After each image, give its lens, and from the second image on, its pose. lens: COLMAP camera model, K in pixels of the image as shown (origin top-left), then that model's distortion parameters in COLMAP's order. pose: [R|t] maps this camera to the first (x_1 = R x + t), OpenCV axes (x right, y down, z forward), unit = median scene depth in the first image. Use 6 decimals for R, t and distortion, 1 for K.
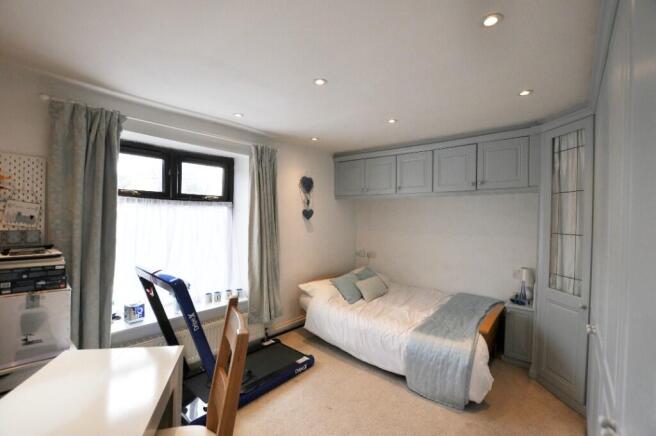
lens RADIAL K [[290.4, 0, 329.8], [0, 290.4, 219.0], [0, 0, 1]] dist [-0.033647, 0.001136]
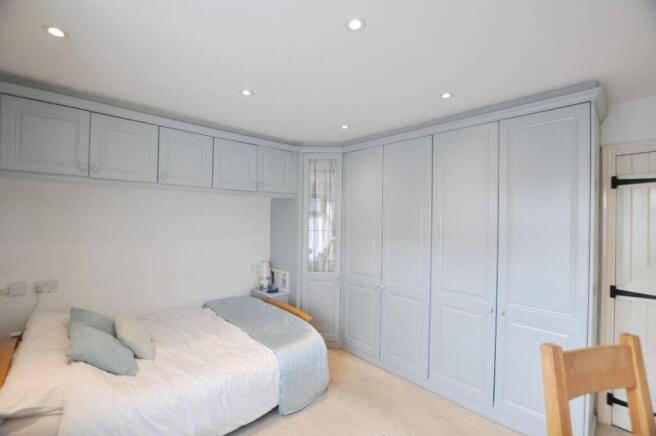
lens RADIAL K [[290.4, 0, 329.8], [0, 290.4, 219.0], [0, 0, 1]] dist [-0.033647, 0.001136]
pose [[0.087710, -0.014481, 0.996041, -0.462469], [-0.007862, 0.999853, 0.015229, -0.019659], [-0.996115, -0.009167, 0.087583, 0.630807]]
